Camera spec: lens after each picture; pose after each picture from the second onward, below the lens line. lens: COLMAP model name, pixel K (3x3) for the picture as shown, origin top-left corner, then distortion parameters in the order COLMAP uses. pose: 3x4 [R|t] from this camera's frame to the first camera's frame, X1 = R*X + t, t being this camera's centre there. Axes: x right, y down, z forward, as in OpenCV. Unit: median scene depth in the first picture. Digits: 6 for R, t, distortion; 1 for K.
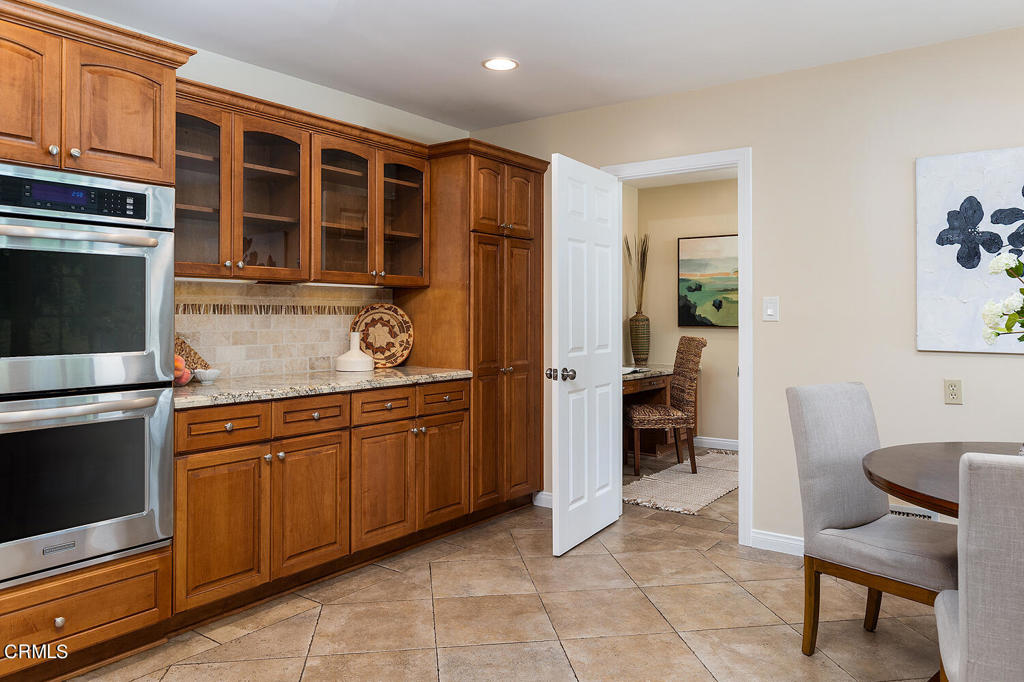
lens RADIAL K [[755.4, 0, 515.6], [0, 755.4, 309.4], [0, 0, 1]] dist [0.050330, 0.001381]
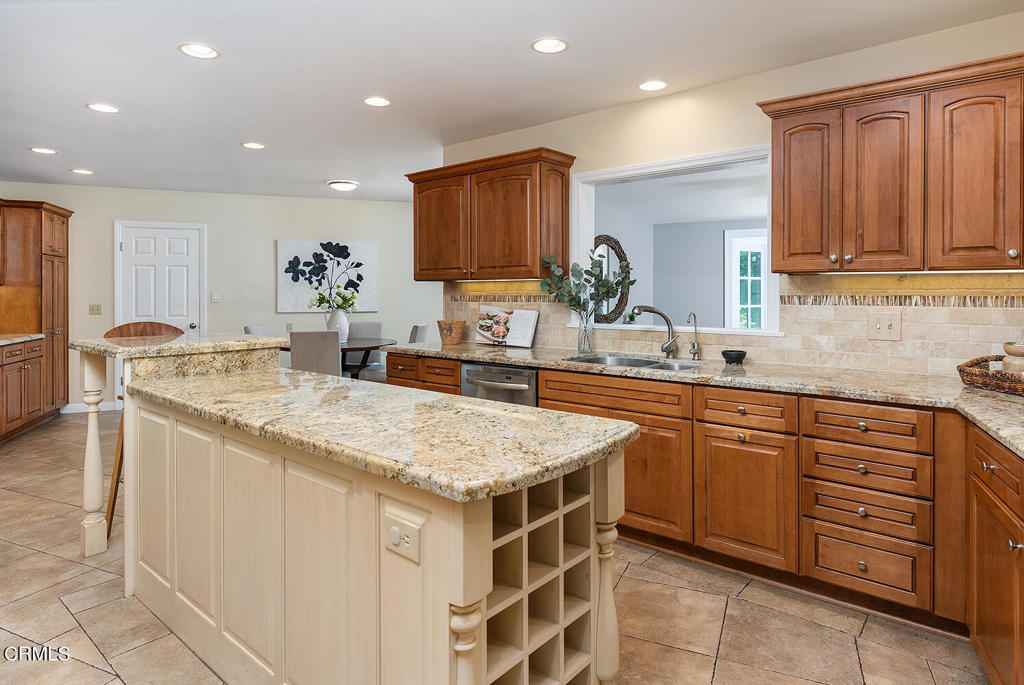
lens RADIAL K [[598.3, 0, 512.9], [0, 598.3, 293.0], [0, 0, 1]] dist [0.000010, -0.000325]
pose [[0.562009, -0.005110, 0.827115, -0.517010], [-0.000805, 0.999977, 0.006725, -0.020679], [-0.827131, -0.004446, 0.561992, -0.586877]]
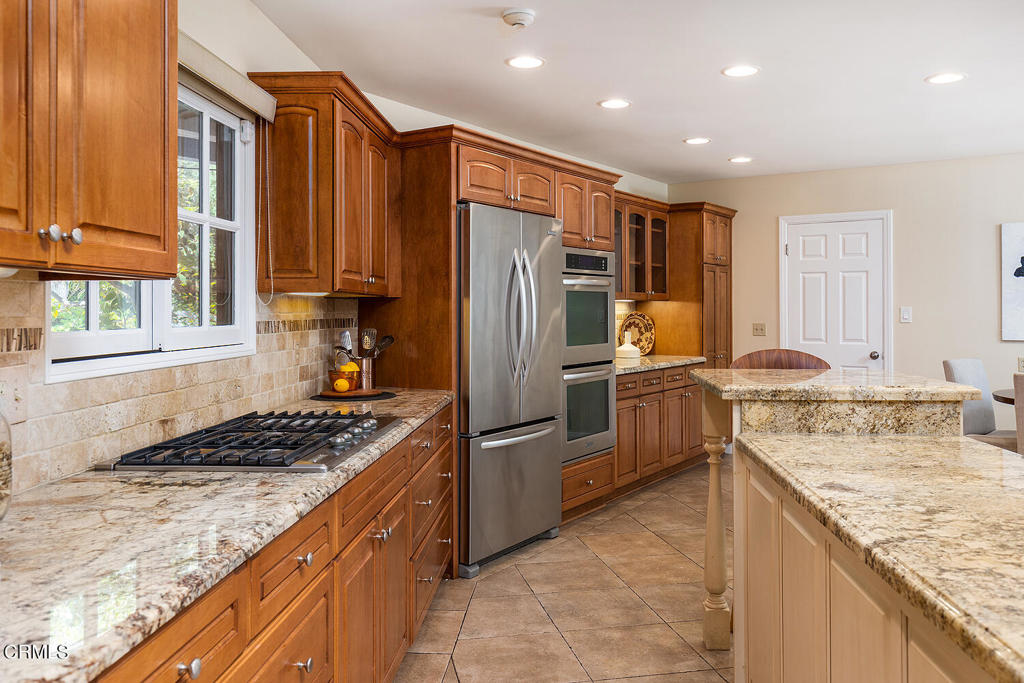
lens RADIAL K [[831.5, 0, 512.4], [0, 831.5, 306.0], [0, 0, 1]] dist [0.007562, -0.001615]
pose [[0.999191, -0.006283, 0.039733, -0.437835], [0.006217, 0.999979, 0.001770, -0.021410], [-0.039743, -0.001522, 0.999209, -0.539639]]
